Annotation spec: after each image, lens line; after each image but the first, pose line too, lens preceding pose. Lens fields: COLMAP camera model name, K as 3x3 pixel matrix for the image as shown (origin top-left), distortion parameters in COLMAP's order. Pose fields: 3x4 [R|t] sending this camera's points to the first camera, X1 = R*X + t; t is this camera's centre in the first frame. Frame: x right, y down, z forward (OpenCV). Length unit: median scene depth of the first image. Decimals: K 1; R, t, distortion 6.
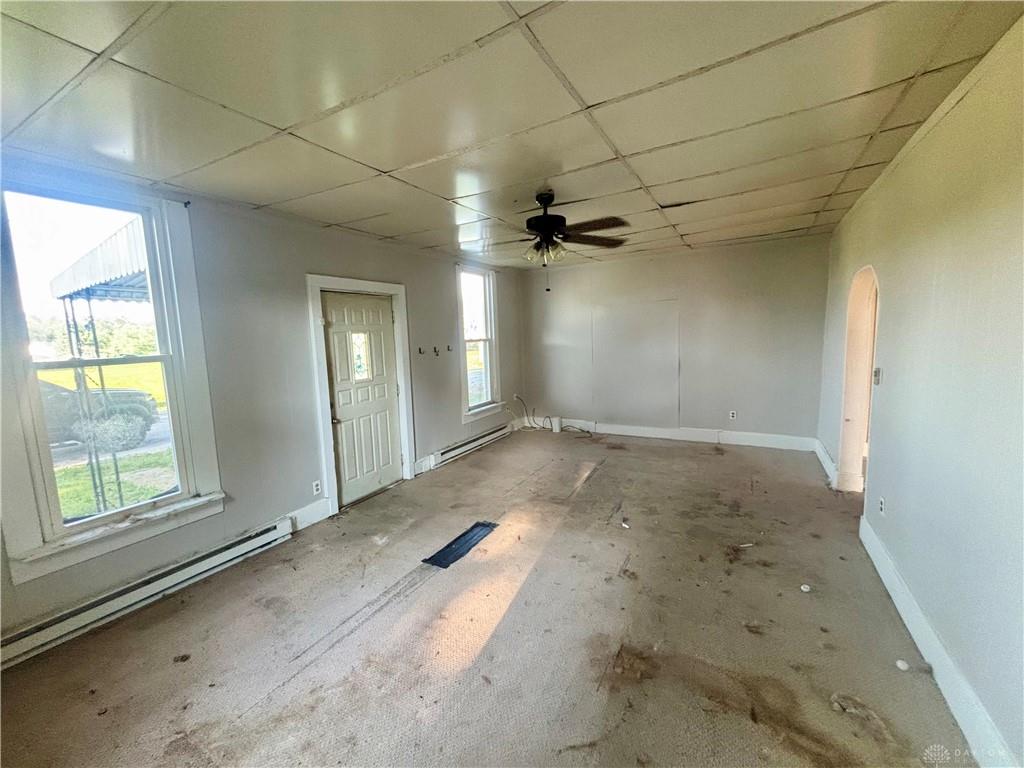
lens RADIAL K [[414.3, 0, 511.1], [0, 414.3, 381.7], [0, 0, 1]] dist [-0.000529, 0.000241]
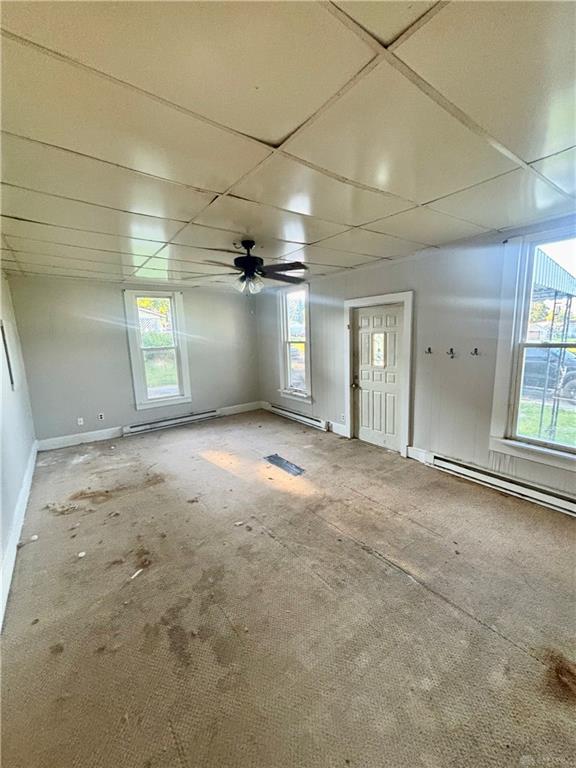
lens RADIAL K [[310.7, 0, 289.6], [0, 310.7, 383.2], [0, 0, 1]] dist [-0.000529, 0.000241]
pose [[-0.412989, 0.190098, -0.890676, 0.796911], [-0.069885, 0.968475, 0.239108, -0.197713], [0.908051, 0.160994, -0.386684, 1.242212]]
